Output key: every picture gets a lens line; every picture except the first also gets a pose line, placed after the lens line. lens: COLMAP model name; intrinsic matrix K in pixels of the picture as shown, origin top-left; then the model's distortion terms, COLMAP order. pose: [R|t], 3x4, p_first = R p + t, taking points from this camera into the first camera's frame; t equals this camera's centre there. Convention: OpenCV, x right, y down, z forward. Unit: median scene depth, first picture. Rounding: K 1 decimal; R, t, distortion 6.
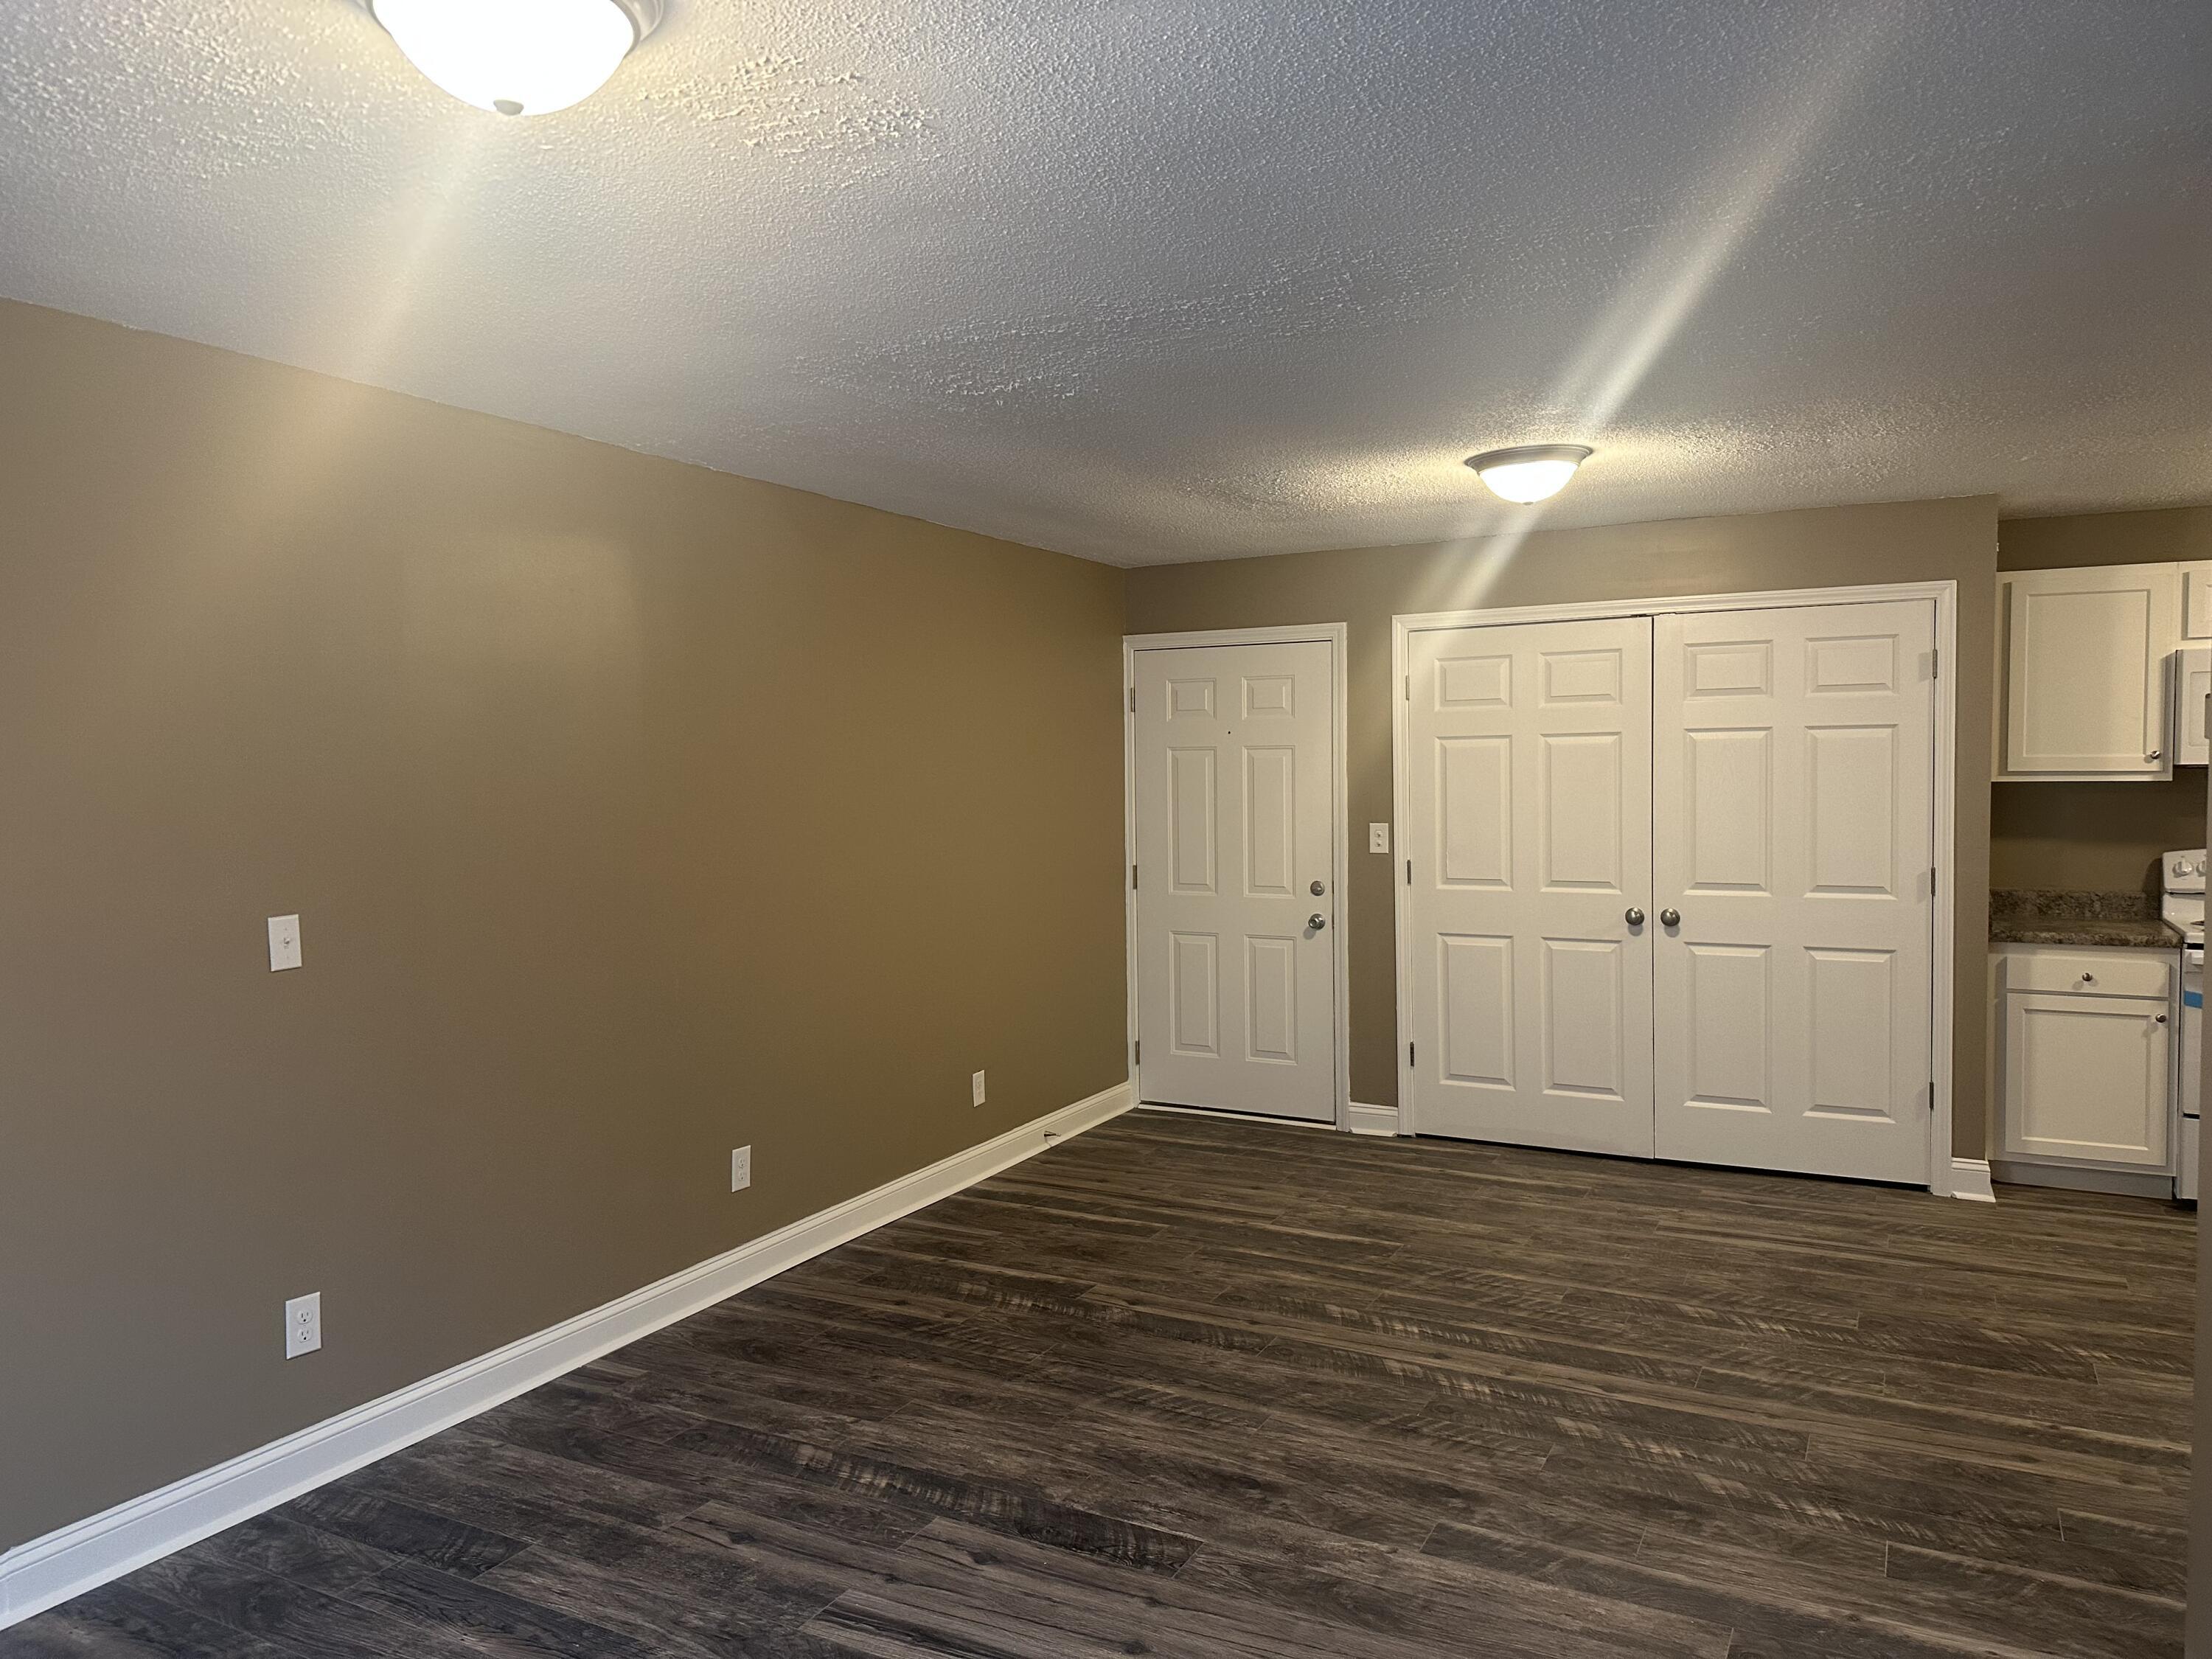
lens RADIAL K [[1550.9, 0, 1085.6], [0, 1550.9, 808.3], [0, 0, 1]] dist [0.052148, -0.060643]
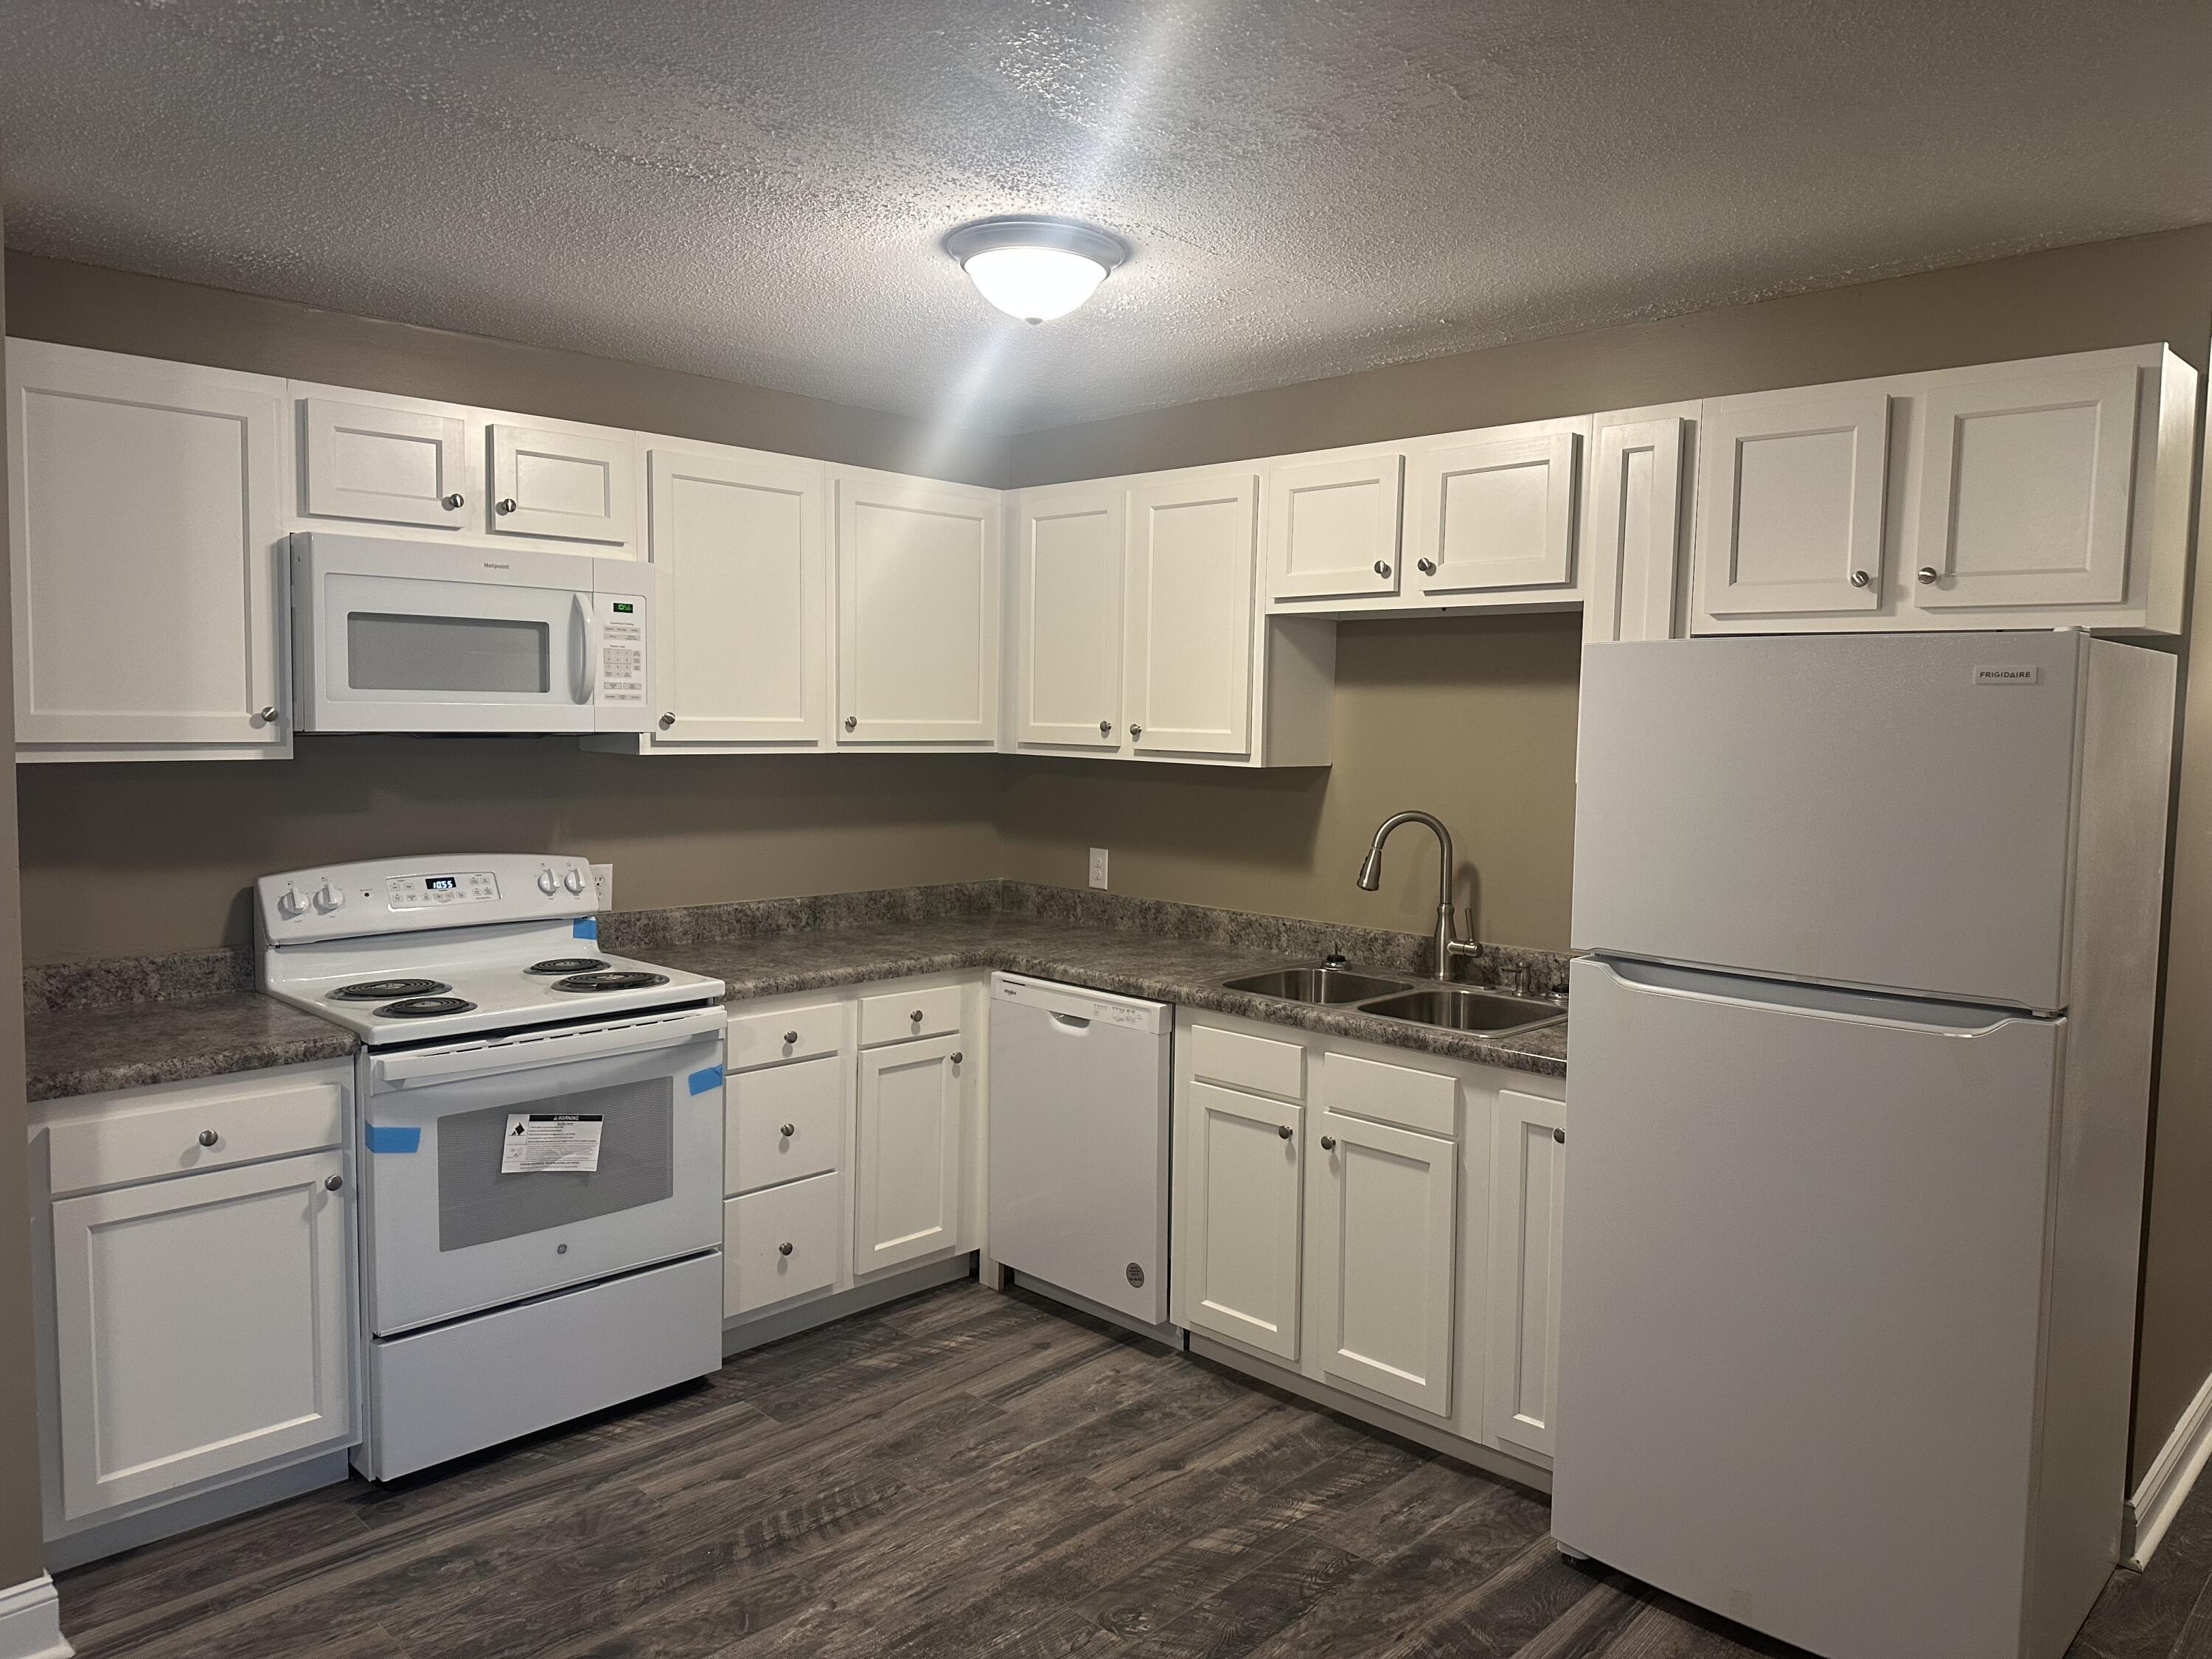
lens RADIAL K [[1550.9, 0, 1118.1], [0, 1550.9, 816.9], [0, 0, 1]] dist [0.052148, -0.060643]
pose [[0.275123, -0.055530, 0.959804, 0.286710], [0.015754, 0.998457, 0.053250, -0.026897], [-0.961280, 0.000471, 0.275573, 0.709427]]
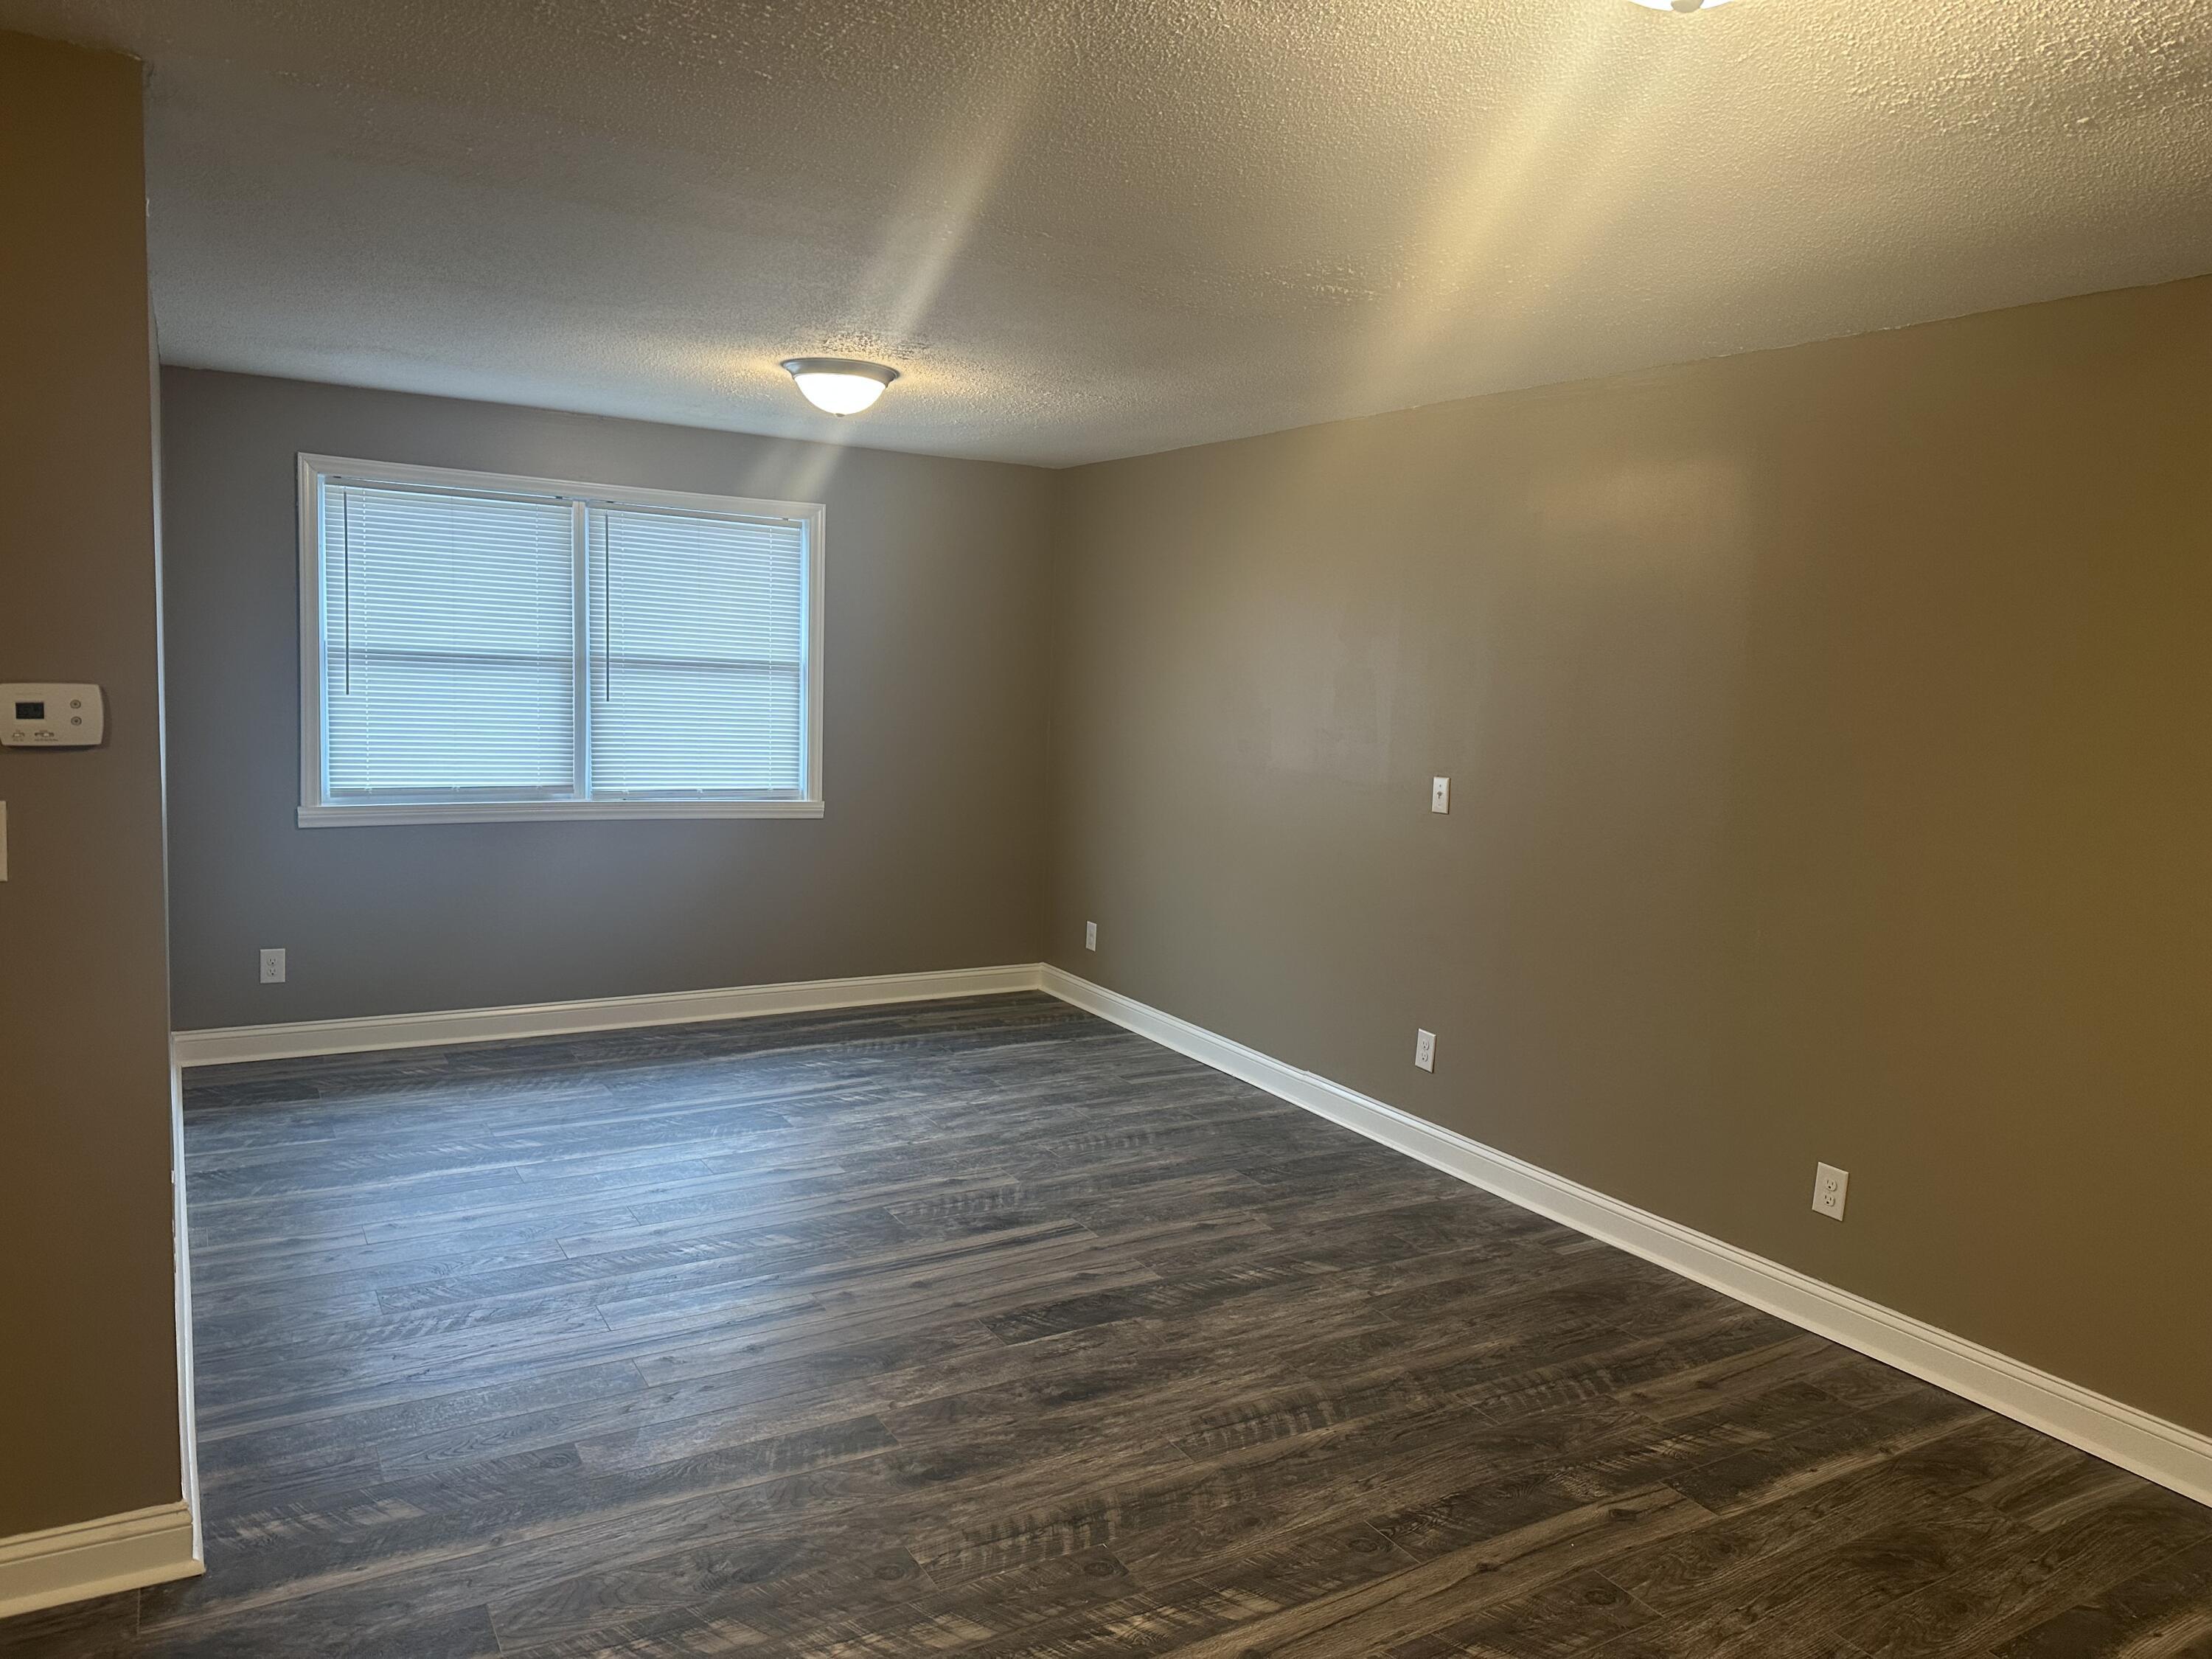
lens RADIAL K [[1550.9, 0, 1108.3], [0, 1550.9, 828.3], [0, 0, 1]] dist [0.052148, -0.060643]
pose [[-0.515019, 0.087306, -0.852721, 0.714517], [-0.061513, 0.988470, 0.138356, -0.051900], [0.854969, 0.123709, -0.503711, 1.158115]]
